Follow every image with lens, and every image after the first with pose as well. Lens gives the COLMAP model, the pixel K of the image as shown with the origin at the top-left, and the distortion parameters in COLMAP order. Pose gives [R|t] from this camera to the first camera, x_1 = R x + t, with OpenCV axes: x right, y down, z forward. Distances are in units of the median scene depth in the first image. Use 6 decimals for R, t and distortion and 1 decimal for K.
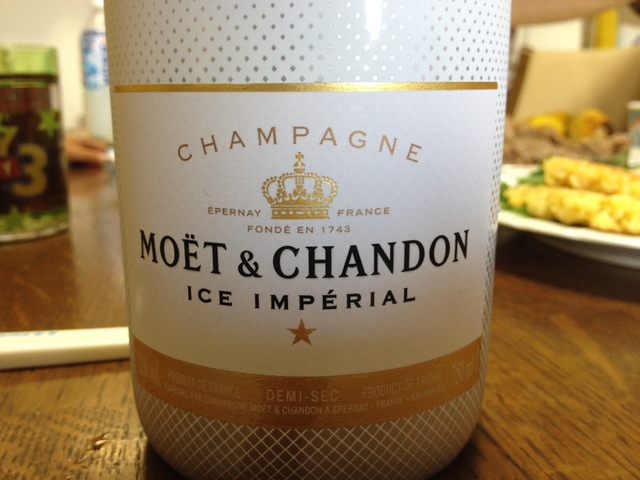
lens RADIAL K [[658.4, 0, 322.1], [0, 658.4, 240.1], [0, 0, 1]] dist [0.068302, 0.000000]
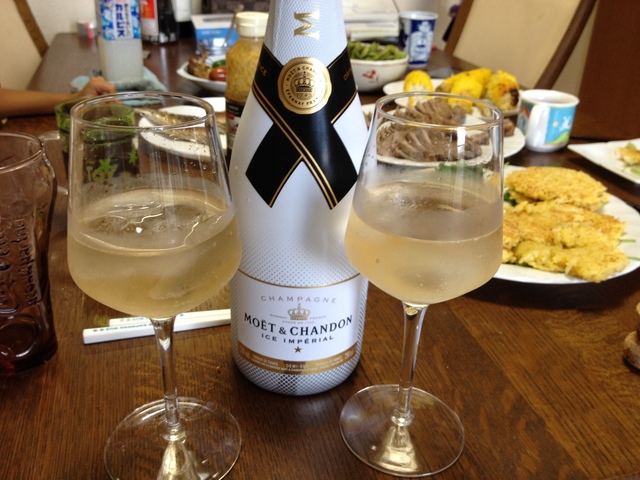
lens RADIAL K [[658.4, 0, 318.4], [0, 658.4, 239.9], [0, 0, 1]] dist [0.068302, 0.000000]
pose [[0.998189, 0.018872, 0.057117, -0.128123], [-0.031905, 0.971050, 0.236736, -1.174118], [-0.050996, -0.238130, 0.969894, -2.064379]]
